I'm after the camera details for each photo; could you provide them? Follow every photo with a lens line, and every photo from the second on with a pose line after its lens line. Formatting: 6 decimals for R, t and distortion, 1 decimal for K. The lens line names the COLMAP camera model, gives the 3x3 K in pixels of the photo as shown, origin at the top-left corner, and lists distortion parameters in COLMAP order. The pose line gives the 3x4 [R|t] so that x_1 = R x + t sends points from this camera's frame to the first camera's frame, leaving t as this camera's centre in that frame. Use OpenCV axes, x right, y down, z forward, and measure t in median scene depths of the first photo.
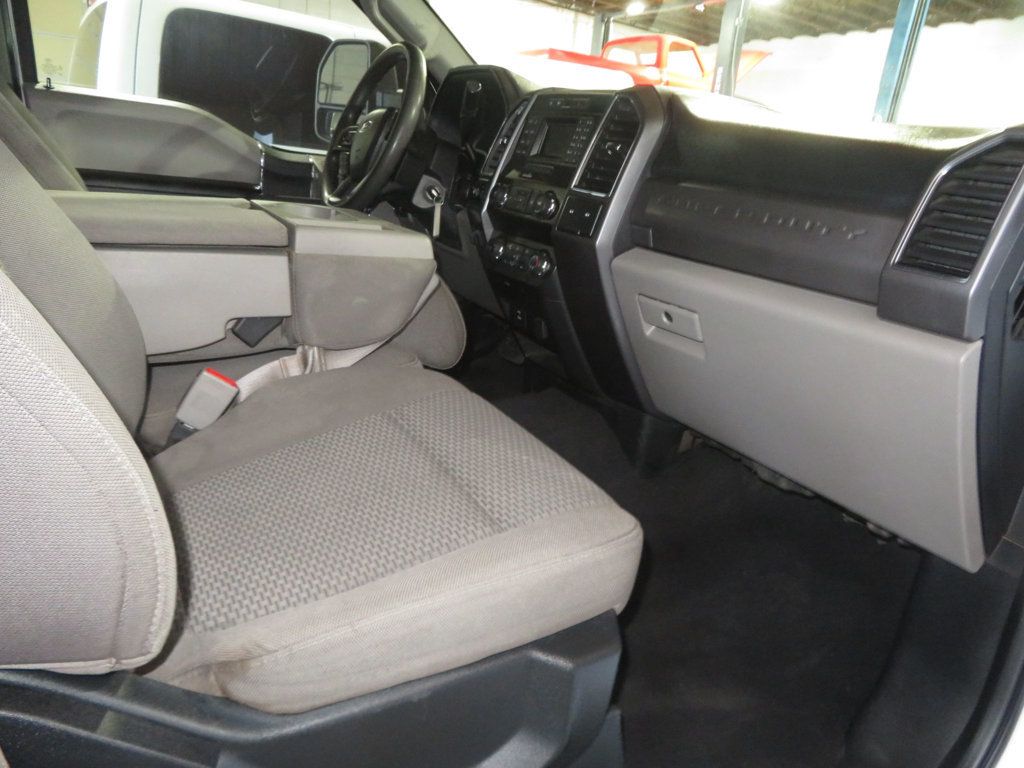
lens RADIAL K [[722.8, 0, 512.0], [0, 722.8, 384.0], [0, 0, 1]] dist [-0.005520, 0.009683]
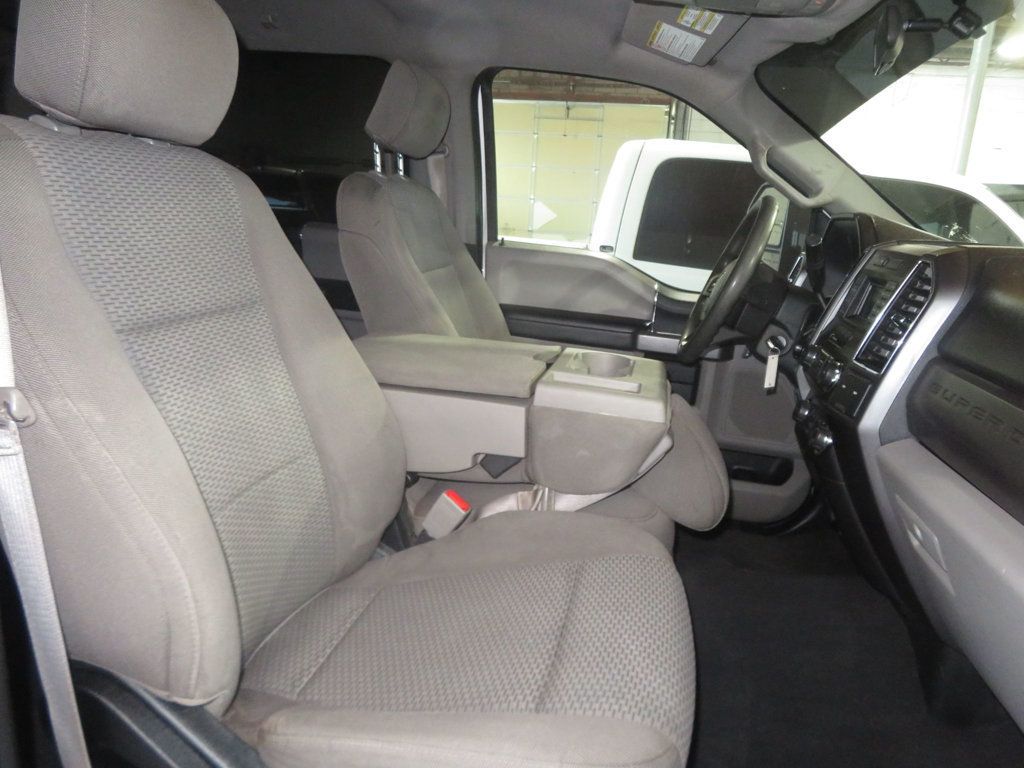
lens RADIAL K [[722.8, 0, 512.0], [0, 722.8, 384.0], [0, 0, 1]] dist [-0.005520, 0.009683]
pose [[0.782908, 0.094743, -0.614881, 0.360325], [-0.184978, 0.979089, -0.084666, -0.104484], [0.594001, 0.180025, 0.784062, 0.065516]]
